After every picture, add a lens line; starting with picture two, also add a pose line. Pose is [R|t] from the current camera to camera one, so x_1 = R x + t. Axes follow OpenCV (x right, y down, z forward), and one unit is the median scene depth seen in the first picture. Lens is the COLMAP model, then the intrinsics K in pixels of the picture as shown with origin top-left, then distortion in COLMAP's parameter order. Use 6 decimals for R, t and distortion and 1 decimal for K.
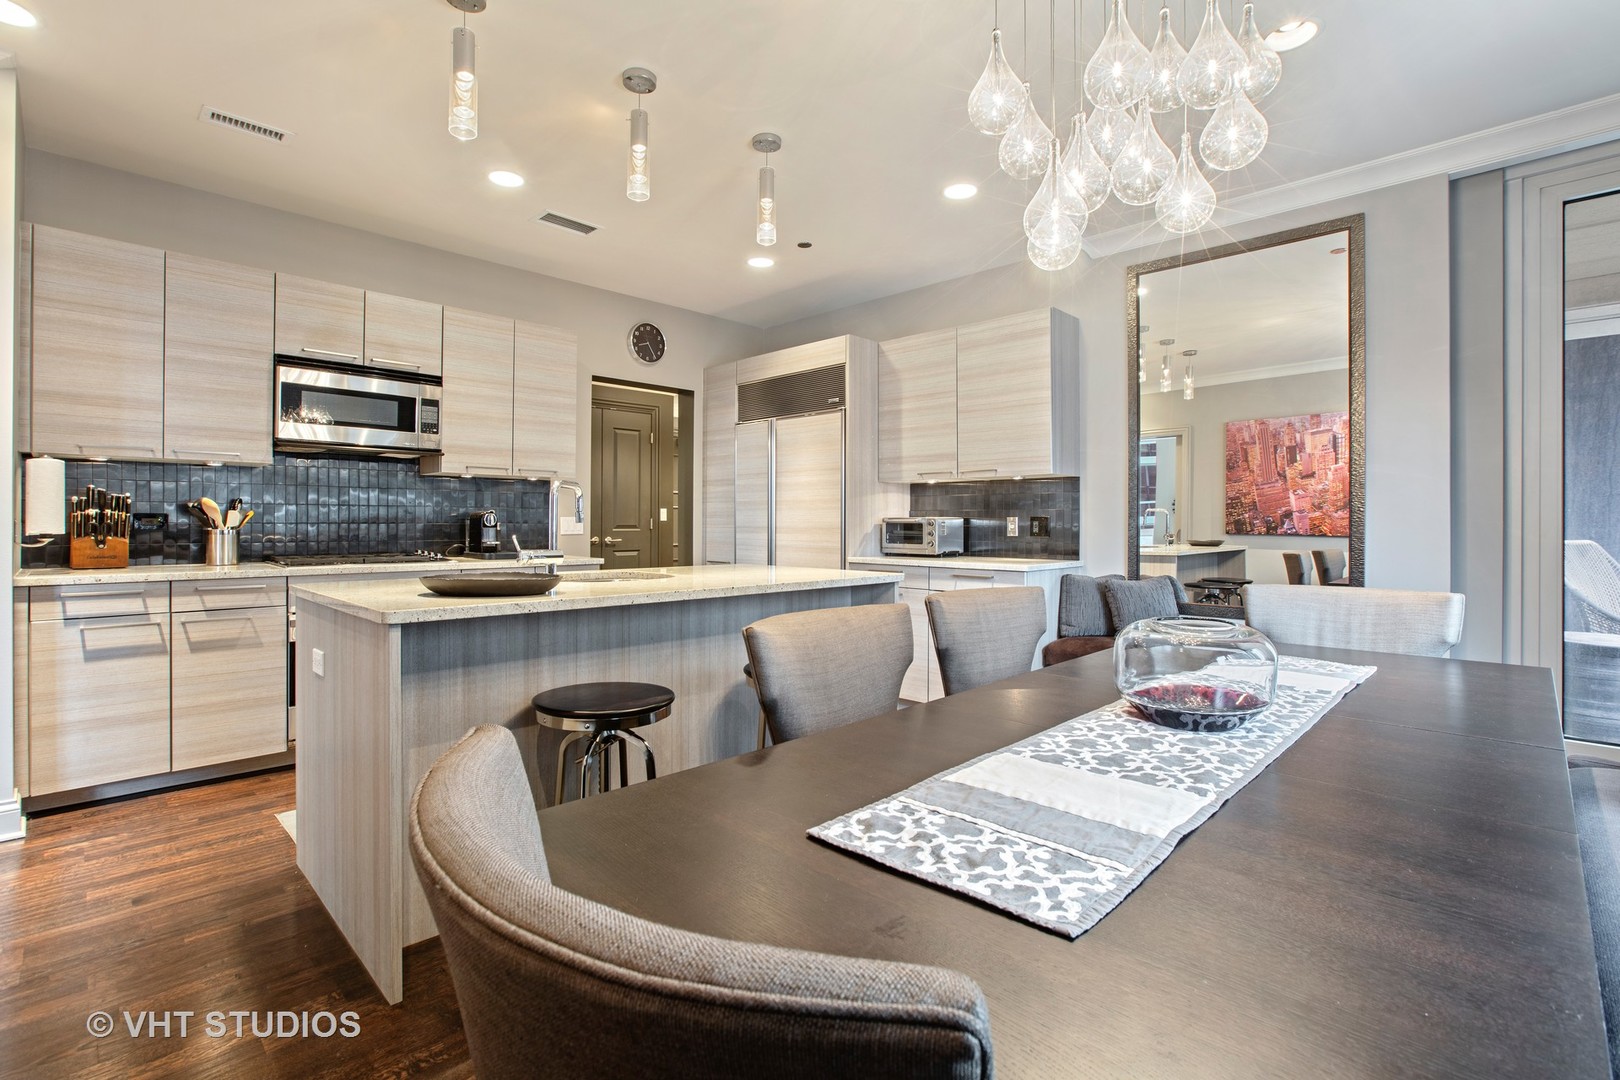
lens RADIAL K [[740.8, 0, 796.5], [0, 740.8, 520.4], [0, 0, 1]] dist [0.004244, 0.001046]
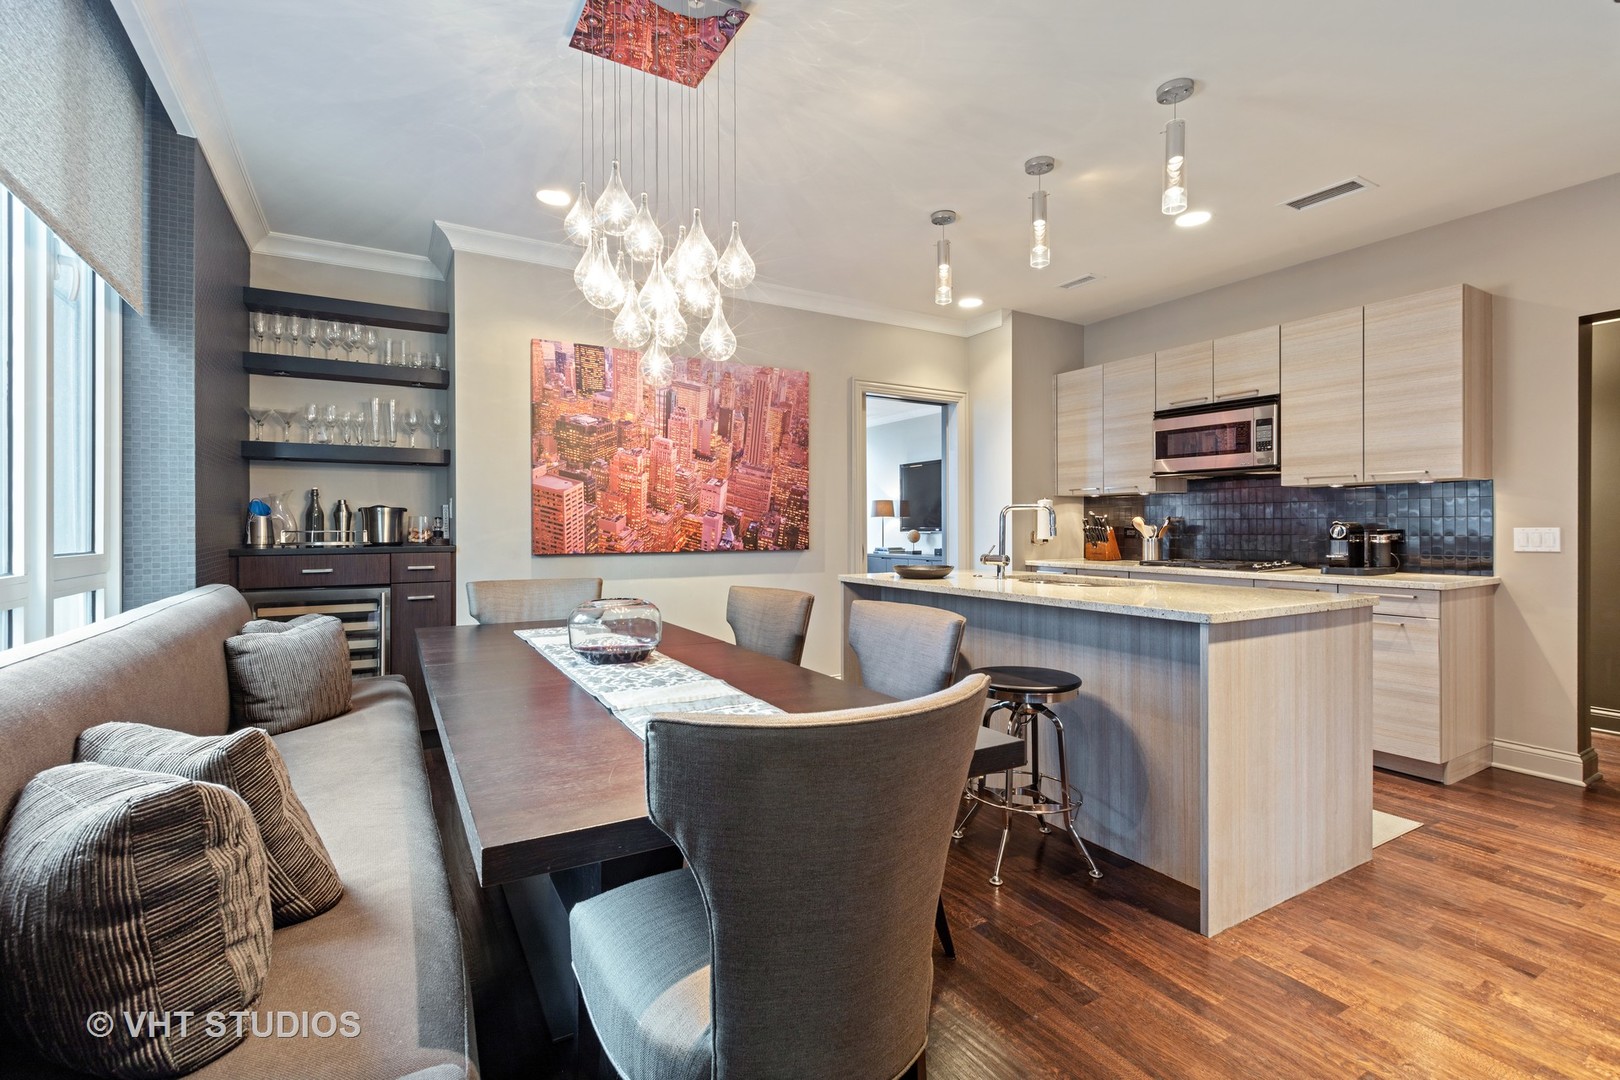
lens RADIAL K [[740.8, 0, 796.5], [0, 740.8, 520.4], [0, 0, 1]] dist [0.004244, 0.001046]
pose [[-0.260306, -0.013324, -0.965434, 0.700228], [0.000463, 0.999903, -0.013924, -0.003092], [0.965526, -0.004072, -0.260274, 0.622928]]
